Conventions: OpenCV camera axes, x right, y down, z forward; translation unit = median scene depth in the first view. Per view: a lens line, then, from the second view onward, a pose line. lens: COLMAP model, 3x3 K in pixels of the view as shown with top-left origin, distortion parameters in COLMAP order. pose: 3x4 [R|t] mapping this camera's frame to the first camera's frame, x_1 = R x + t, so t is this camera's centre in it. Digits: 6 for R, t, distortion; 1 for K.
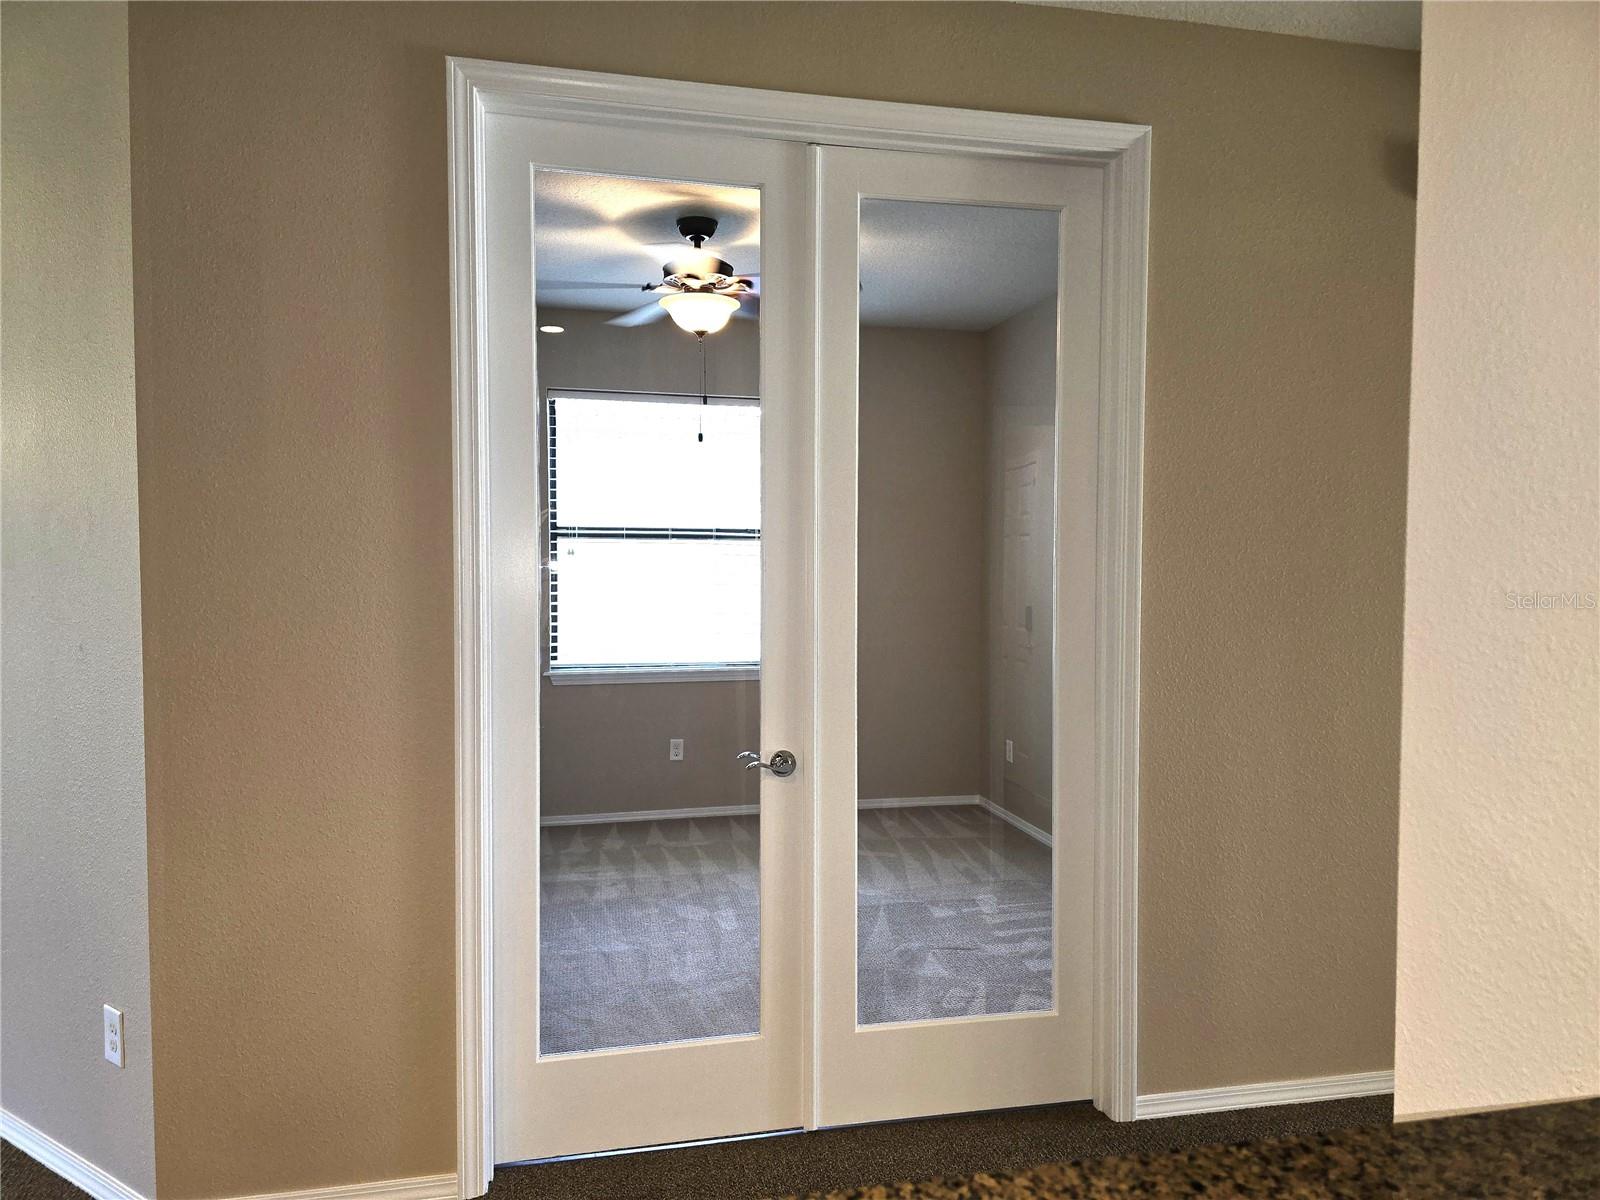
lens RADIAL K [[1065.4, 0, 813.8], [0, 1065.4, 588.7], [0, 0, 1]] dist [0.078501, -0.080094]
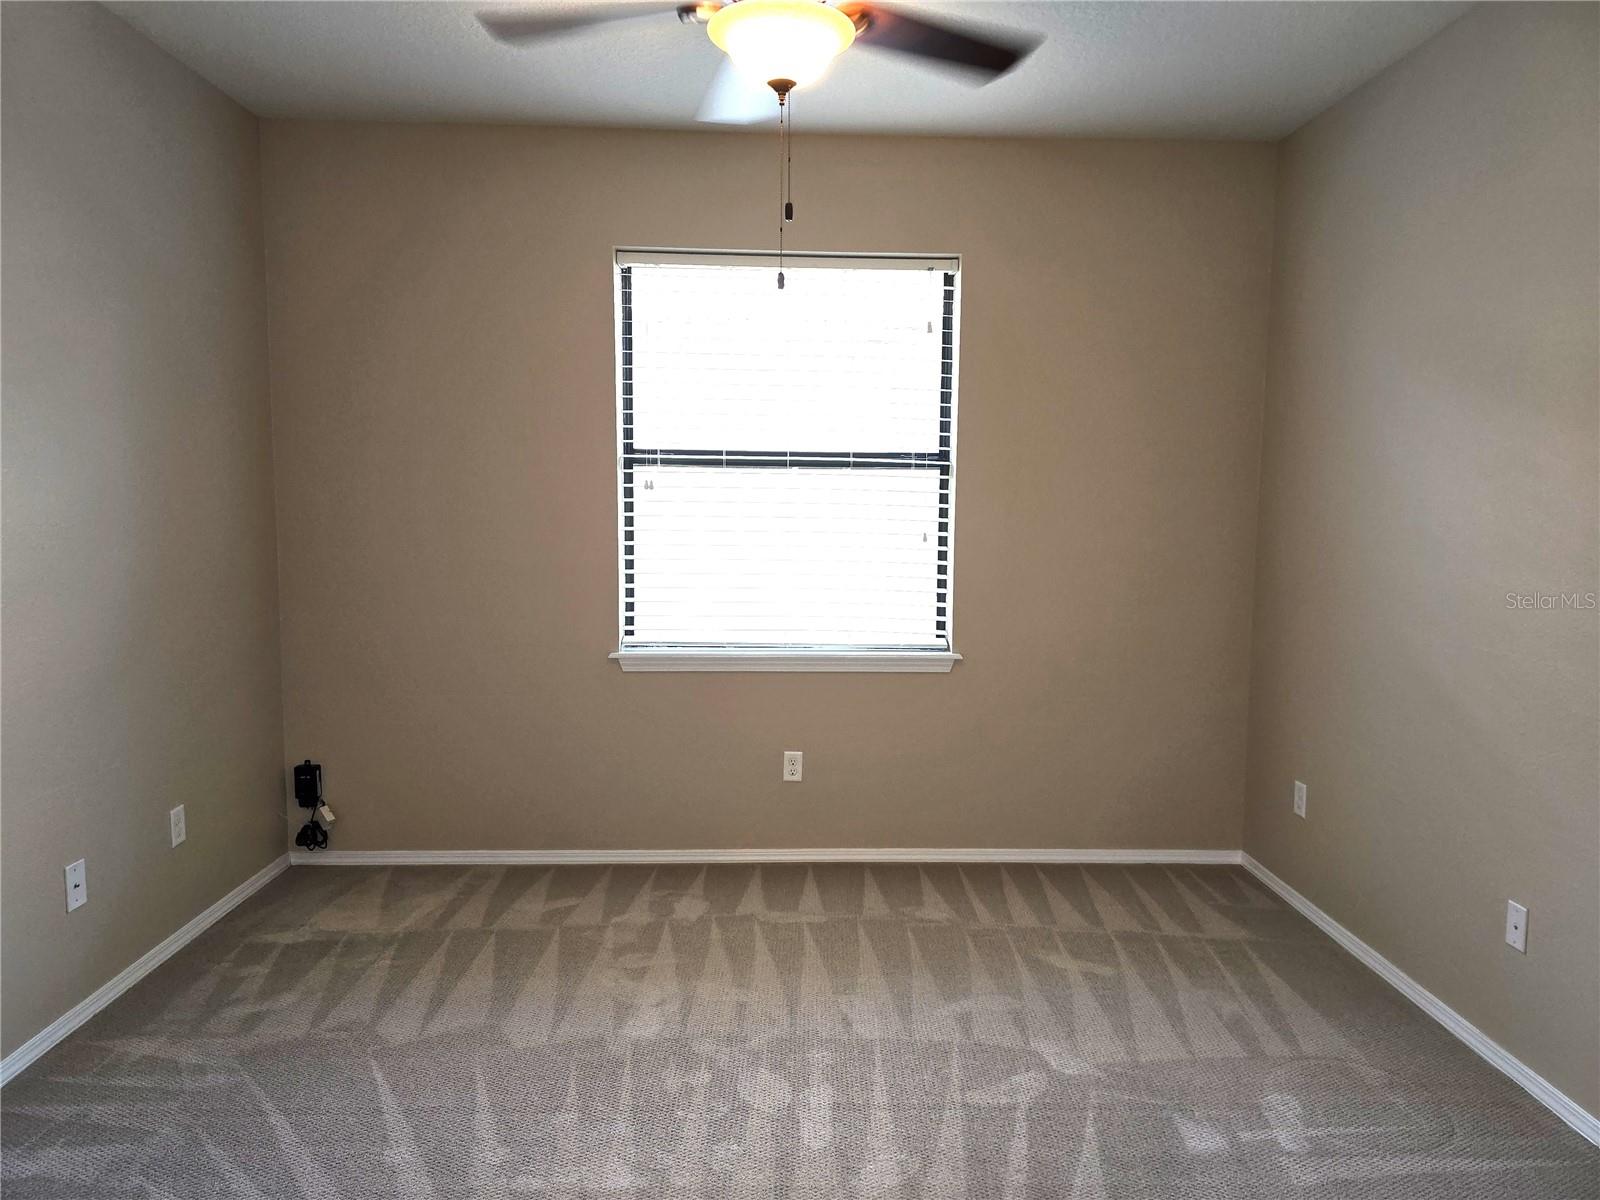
lens RADIAL K [[1065.4, 0, 813.8], [0, 1065.4, 588.7], [0, 0, 1]] dist [0.078501, -0.080094]
pose [[0.981618, 0.022060, -0.189576, 0.018257], [-0.009877, 0.997838, 0.064974, -0.013904], [0.190599, -0.061908, 0.979714, 0.344530]]
